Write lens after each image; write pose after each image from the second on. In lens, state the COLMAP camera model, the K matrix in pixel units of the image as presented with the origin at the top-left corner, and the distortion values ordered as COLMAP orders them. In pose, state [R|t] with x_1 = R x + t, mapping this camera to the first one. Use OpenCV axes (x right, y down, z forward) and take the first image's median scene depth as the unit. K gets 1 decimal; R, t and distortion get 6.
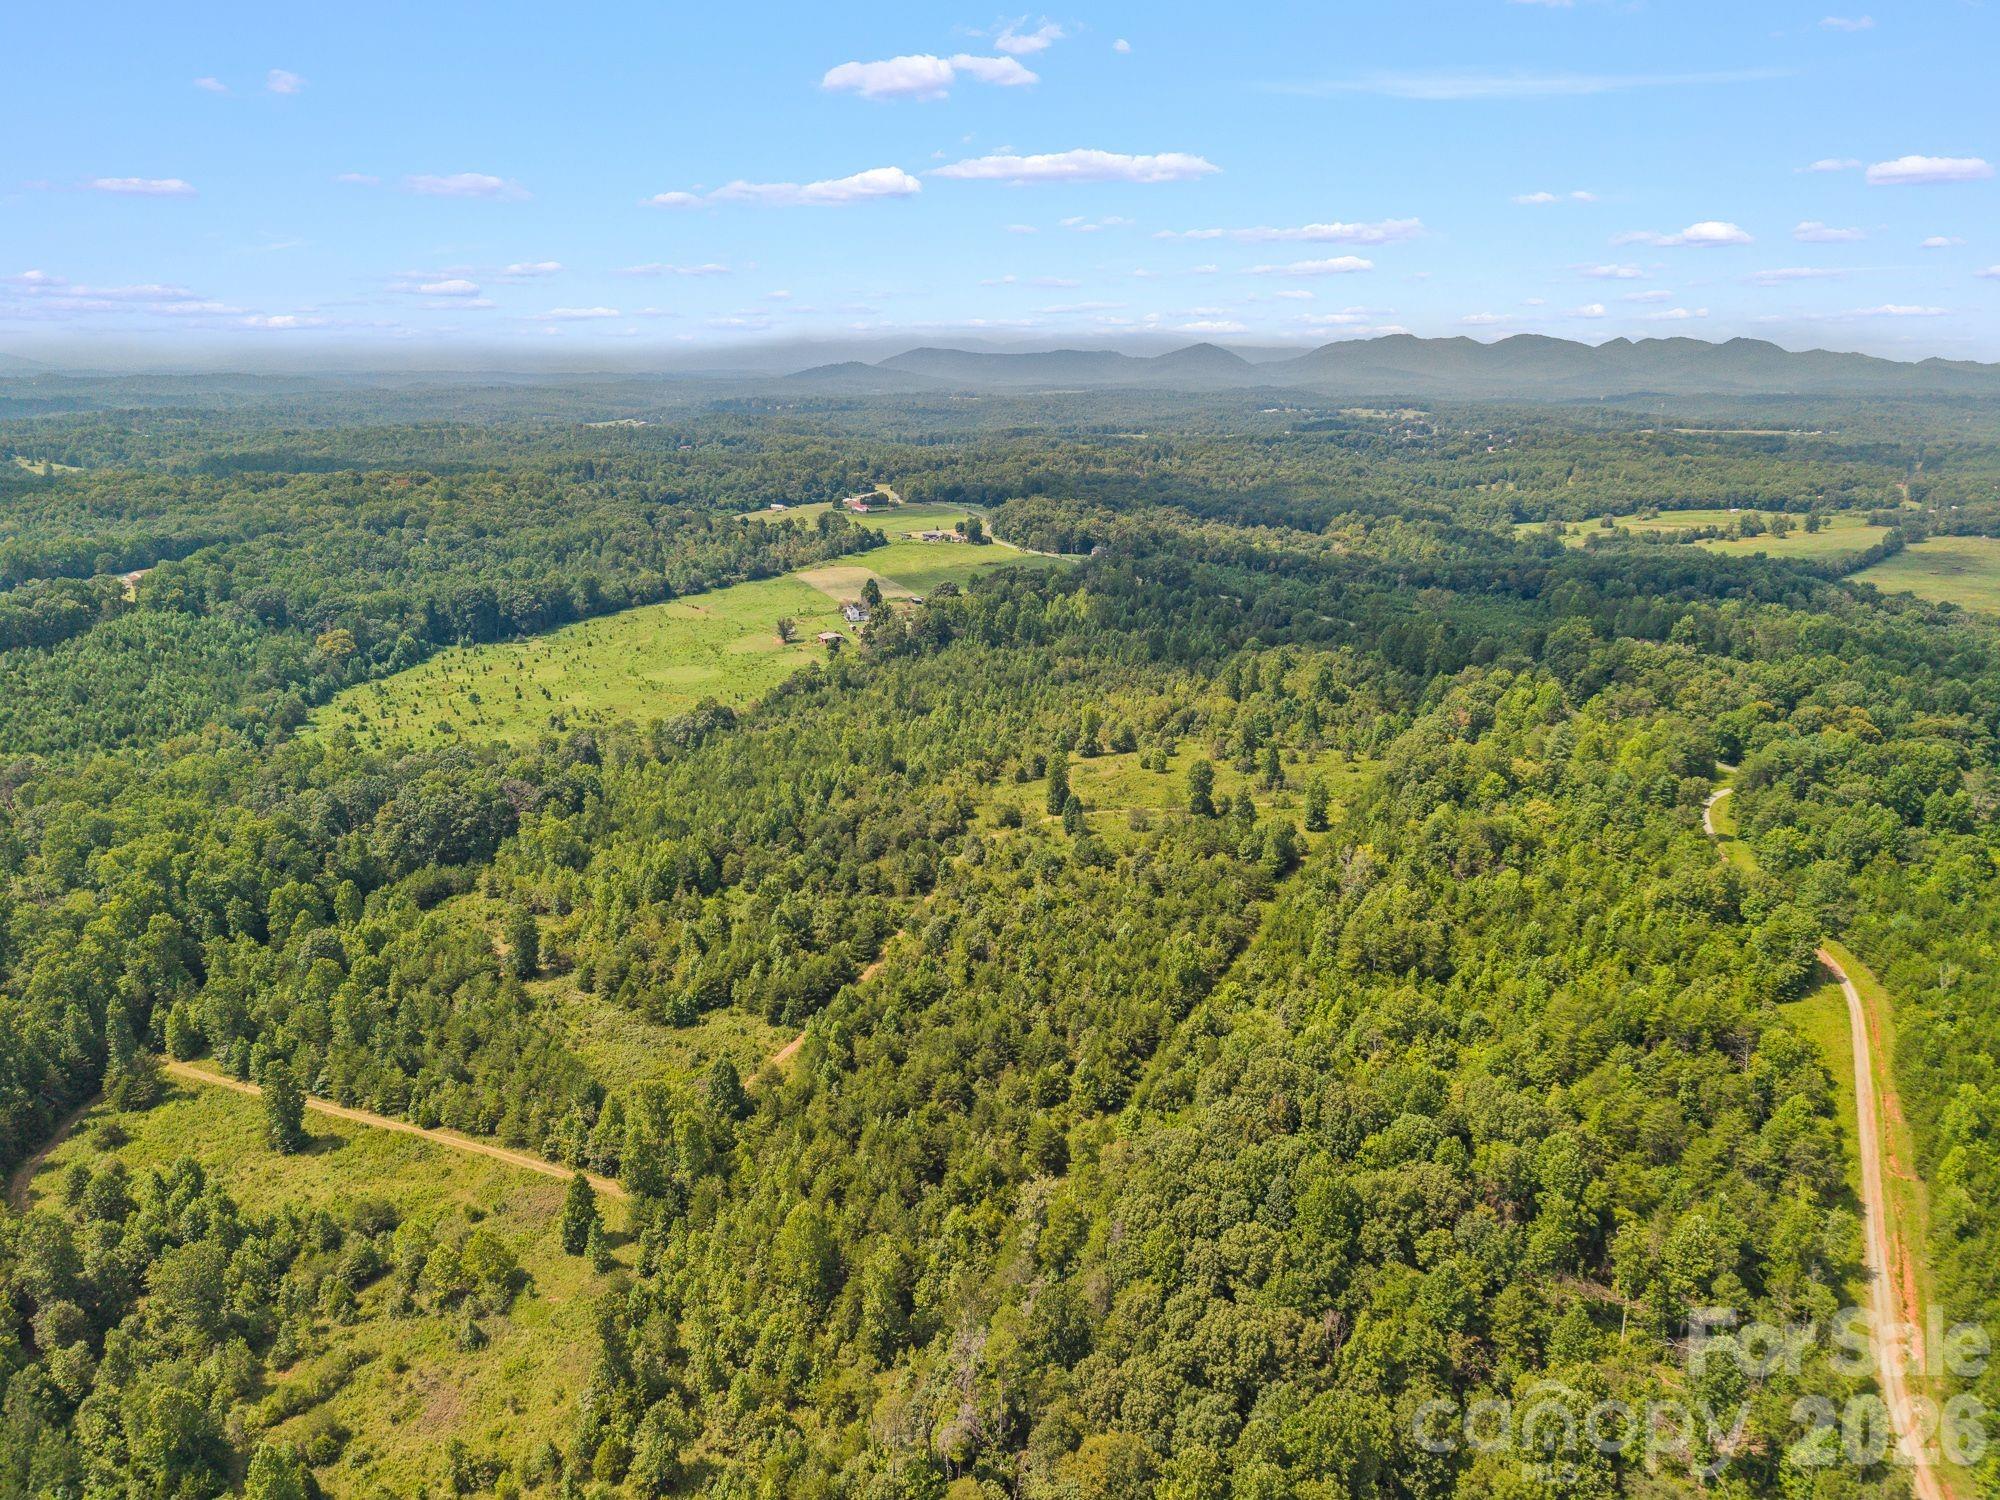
lens RADIAL K [[1316.8, 0, 1000.0], [0, 1316.8, 750.0], [0, 0, 1]] dist [0.031565, -0.046638]
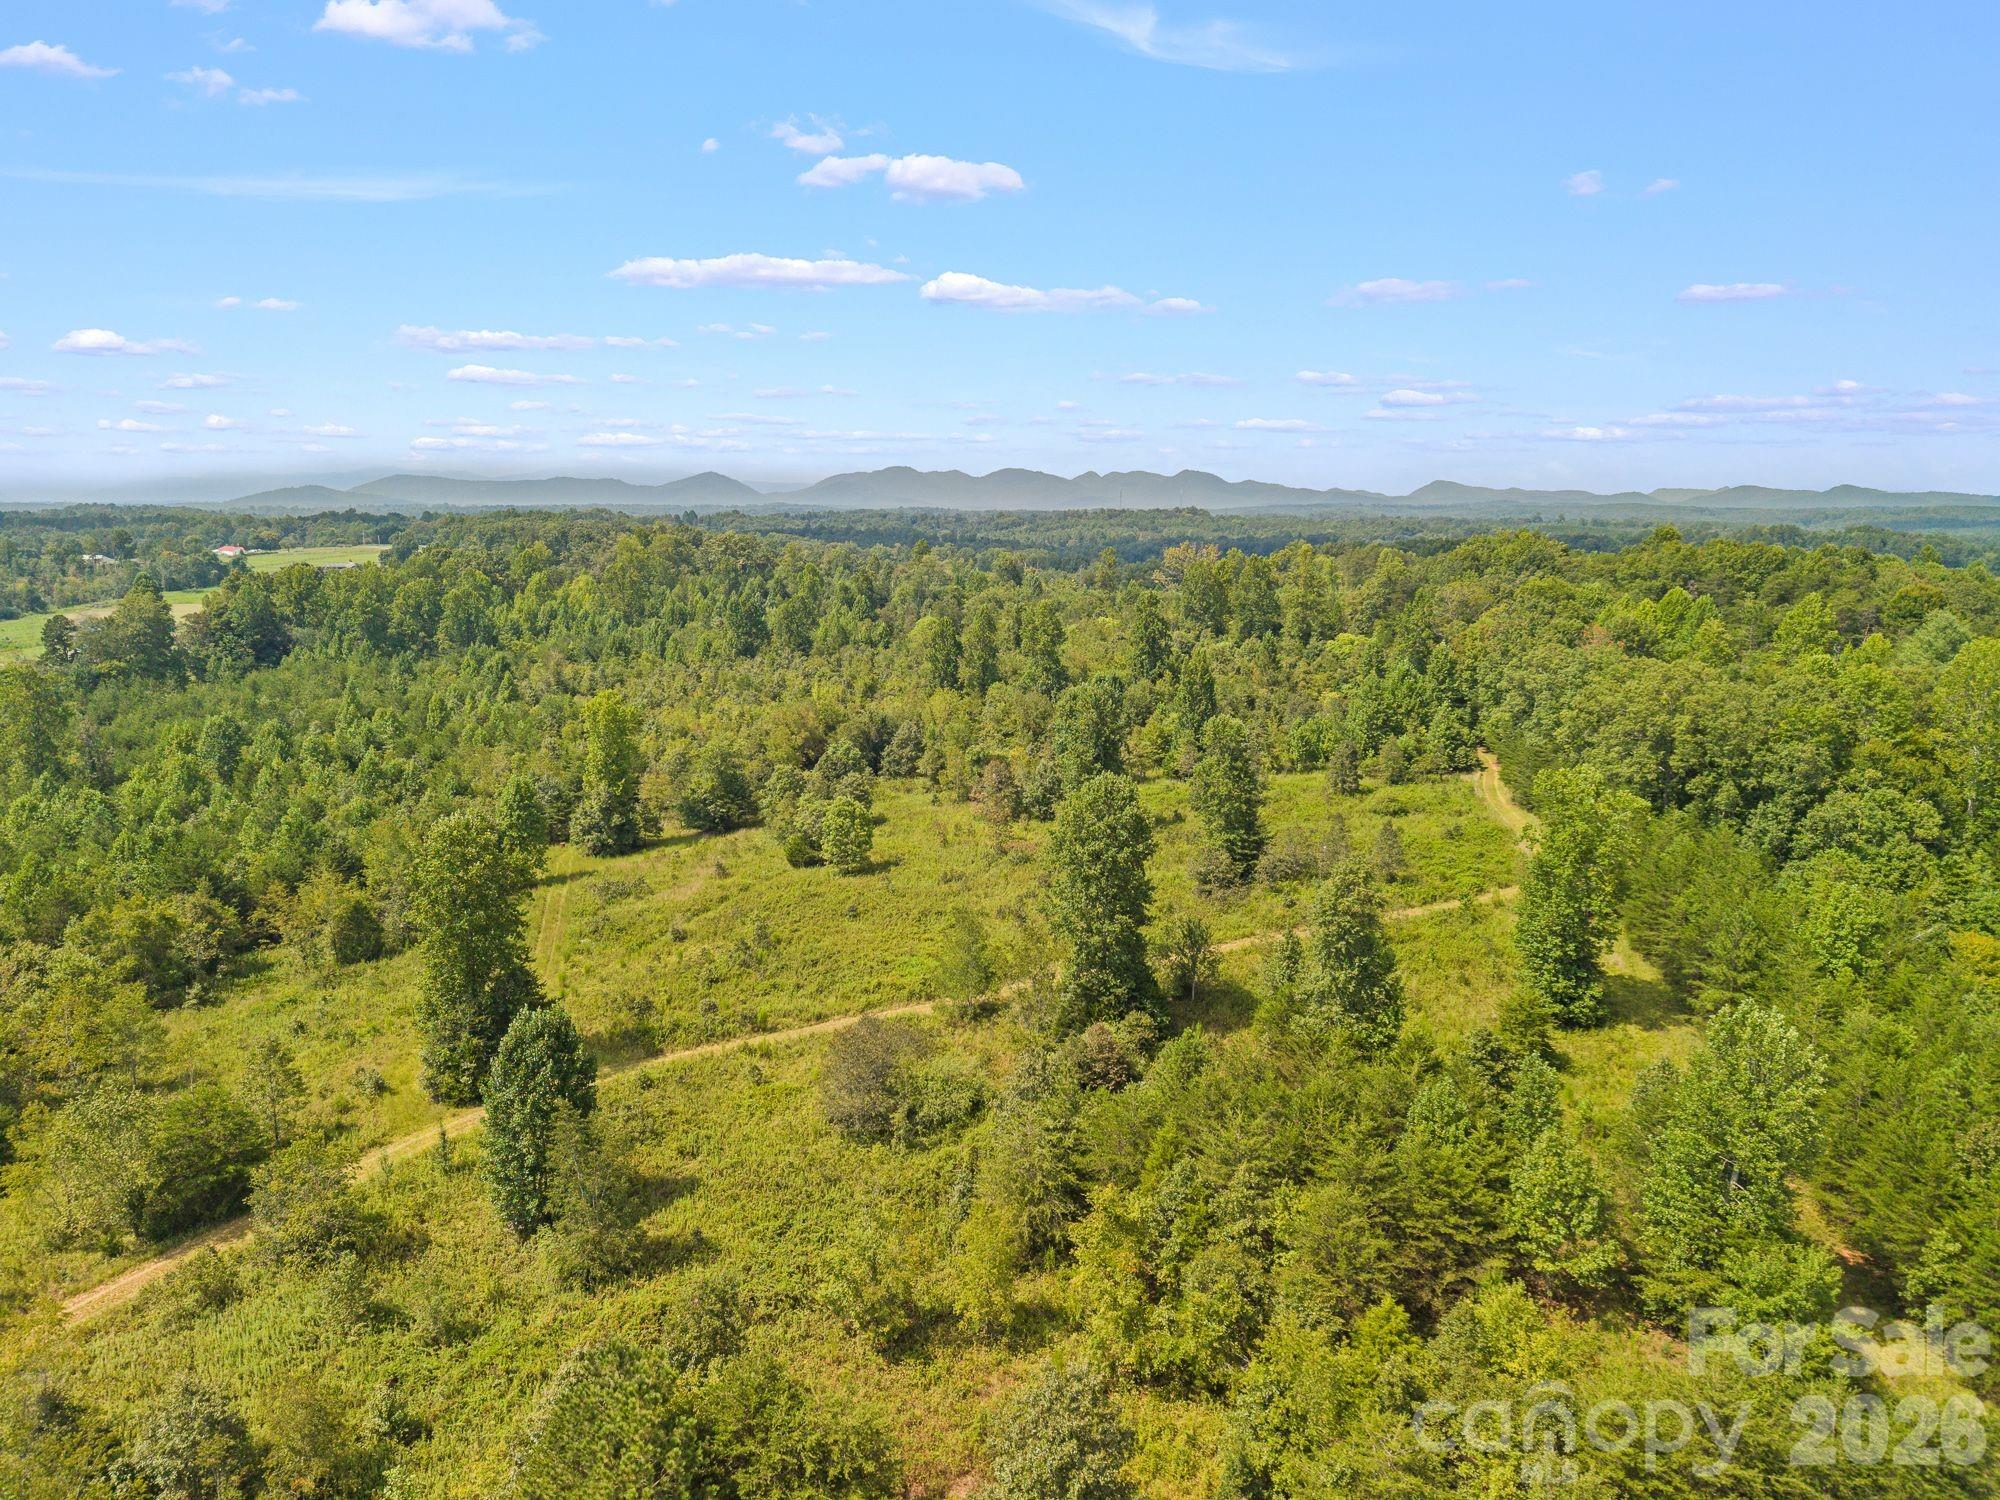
lens RADIAL K [[1316.8, 0, 1000.0], [0, 1316.8, 750.0], [0, 0, 1]] dist [0.031565, -0.046638]
pose [[0.936049, -0.067899, 0.345257, 0.044865], [0.101363, 0.991644, -0.079795, 0.015635], [-0.336954, 0.109688, 0.935110, 0.653017]]
